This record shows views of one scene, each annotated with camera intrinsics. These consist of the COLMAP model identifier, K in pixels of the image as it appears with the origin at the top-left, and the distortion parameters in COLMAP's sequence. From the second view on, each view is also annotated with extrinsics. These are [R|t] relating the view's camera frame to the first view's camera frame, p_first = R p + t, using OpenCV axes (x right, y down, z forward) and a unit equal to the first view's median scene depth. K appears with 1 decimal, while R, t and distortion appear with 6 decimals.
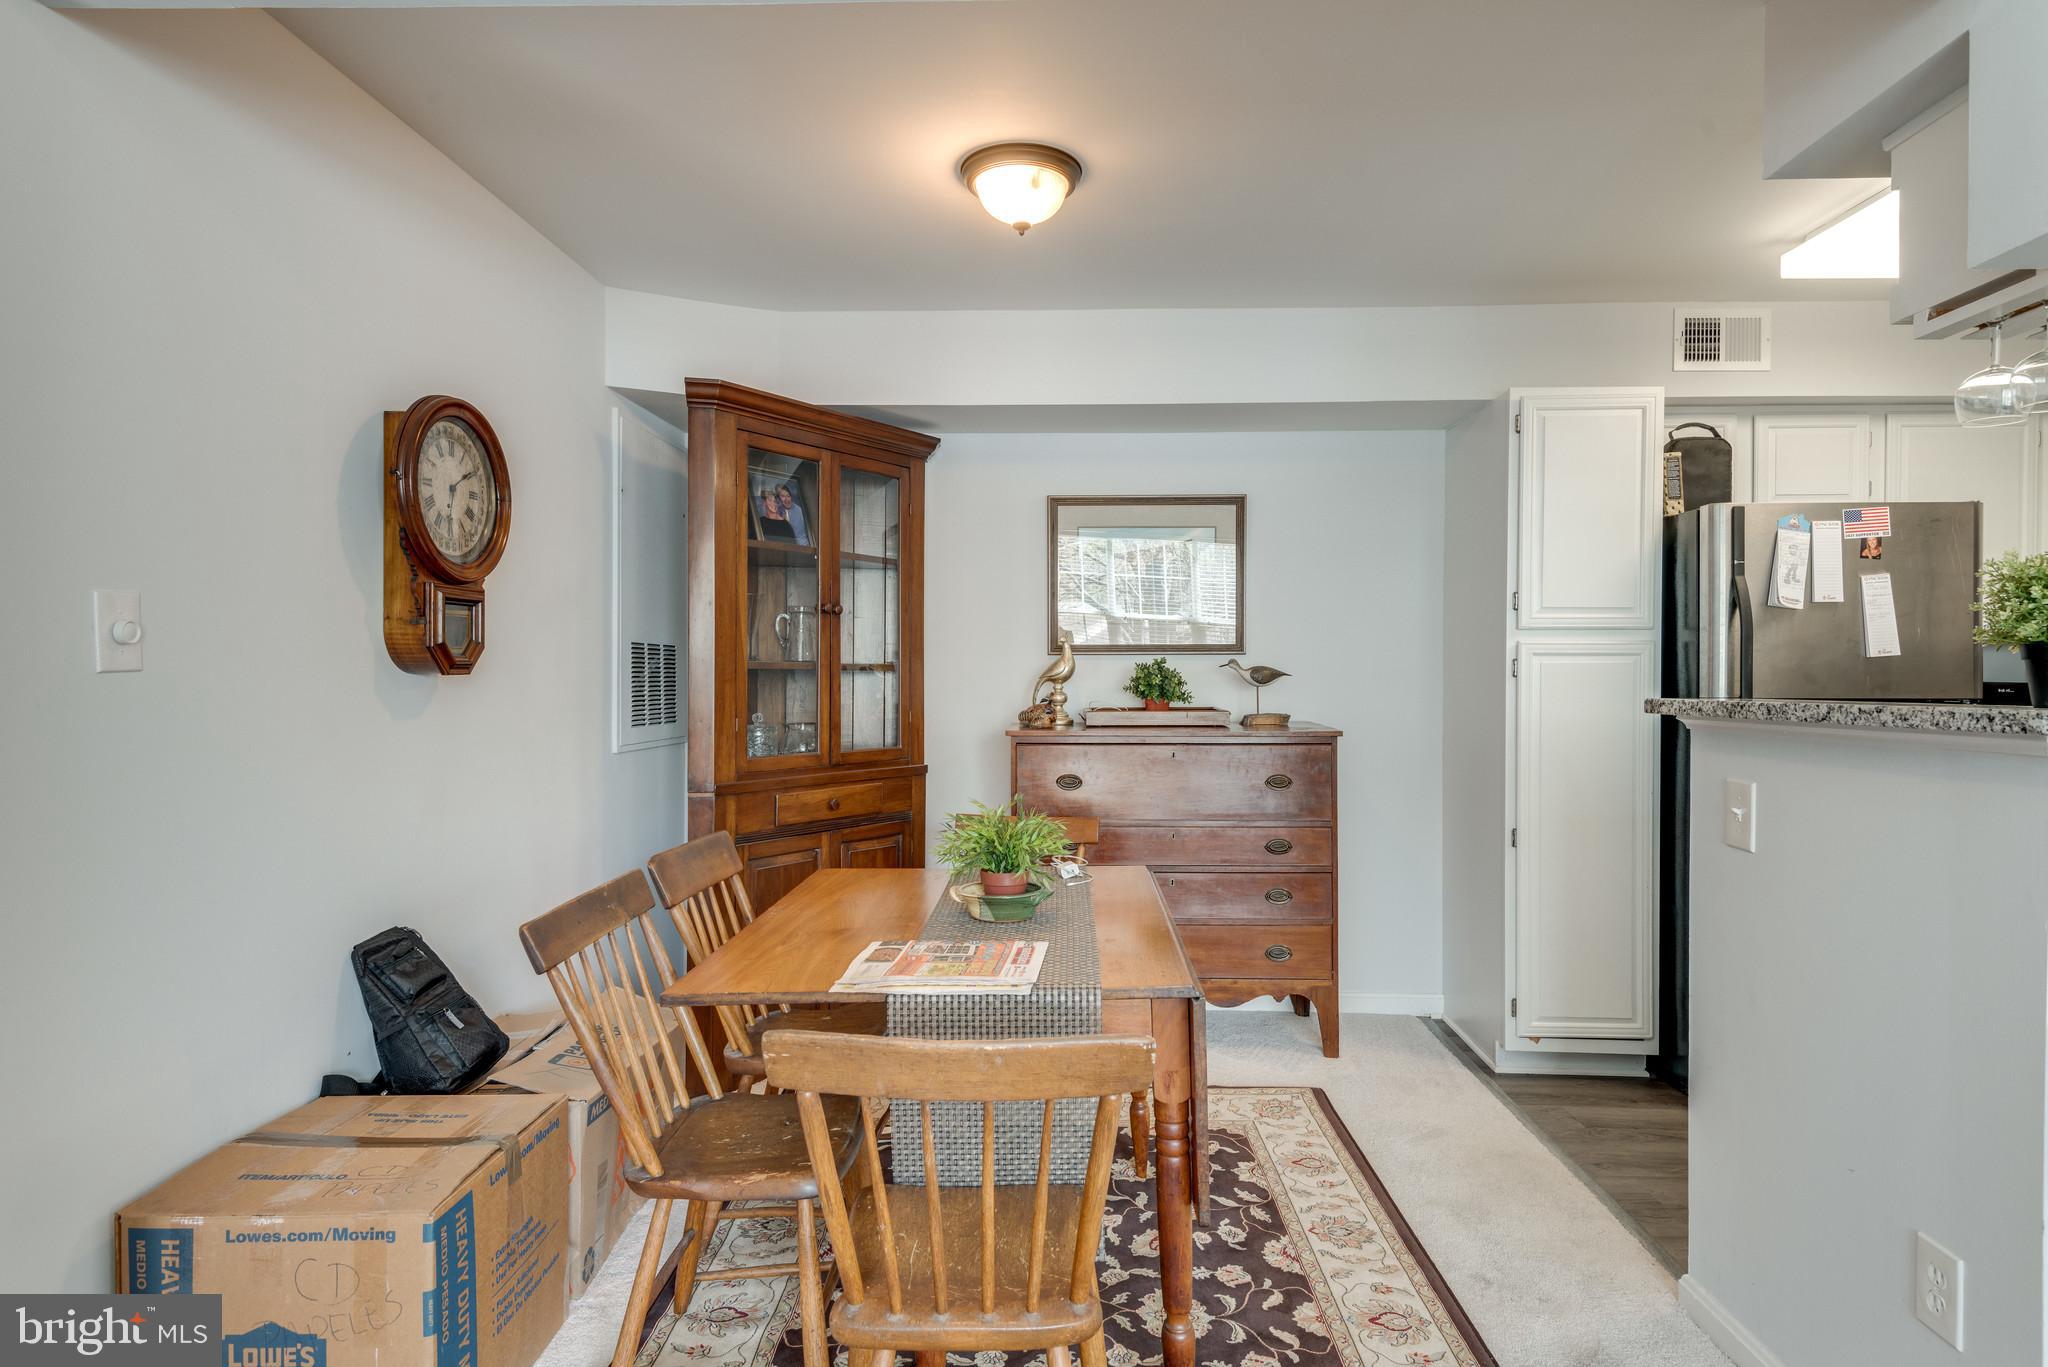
lens RADIAL K [[1025.2, 0, 1025.7], [0, 1025.2, 680.6], [0, 0, 1]] dist [-0.015220, -0.000609]
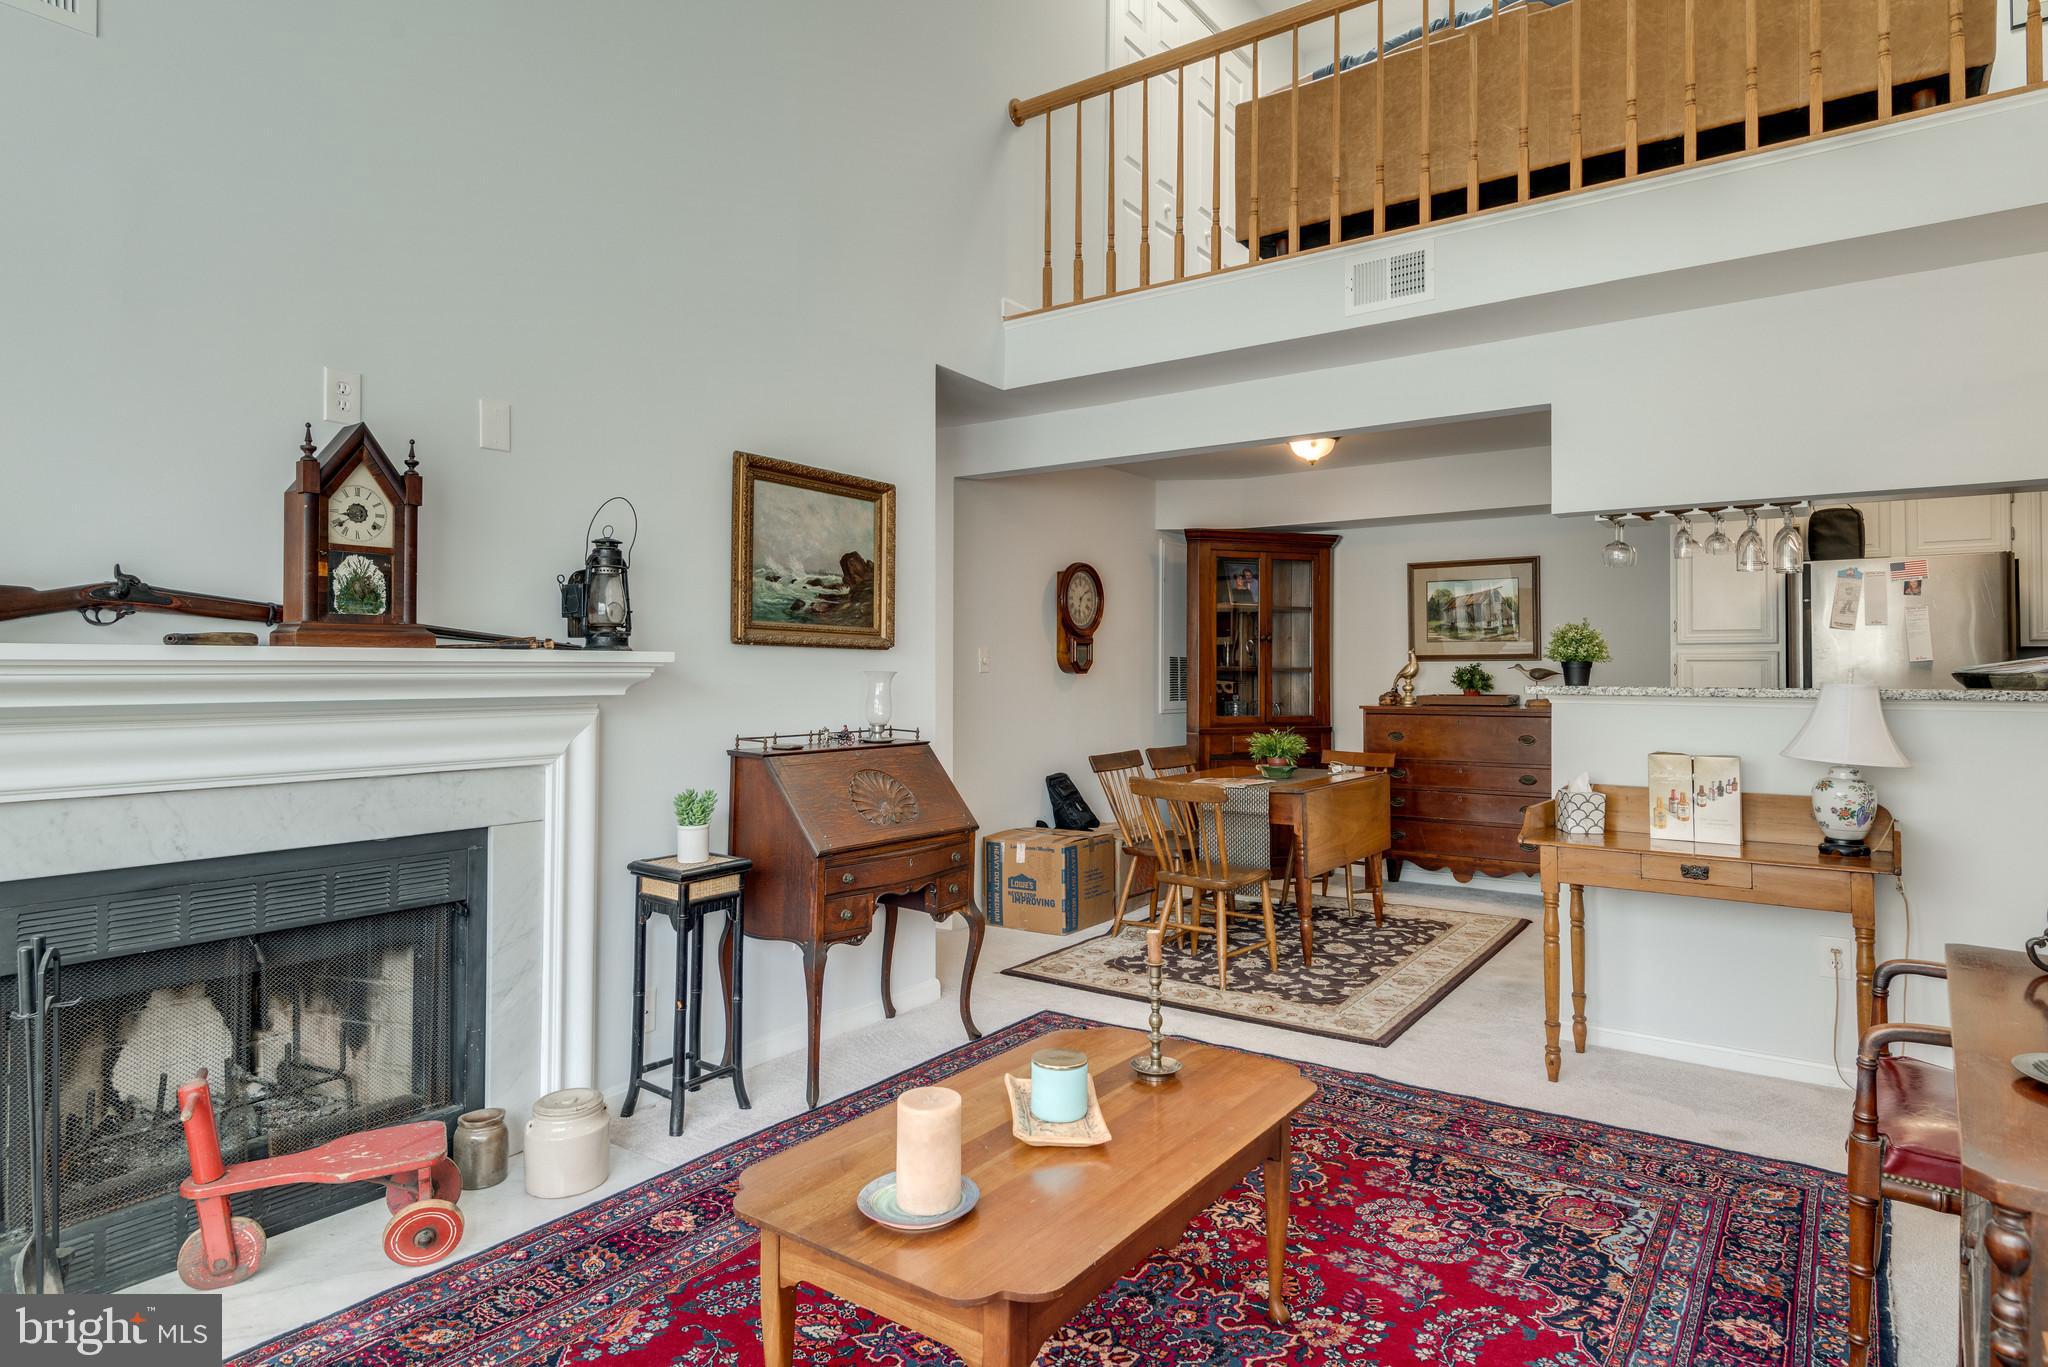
lens RADIAL K [[1103.5, 0, 1070.5], [0, 1103.5, 659.8], [0, 0, 1]] dist [0.010974, -0.008371]
pose [[0.839787, -0.007554, -0.542864, 0.660993], [-0.003712, 0.999800, -0.019654, 0.010248], [0.542904, 0.018520, 0.839591, -0.959535]]
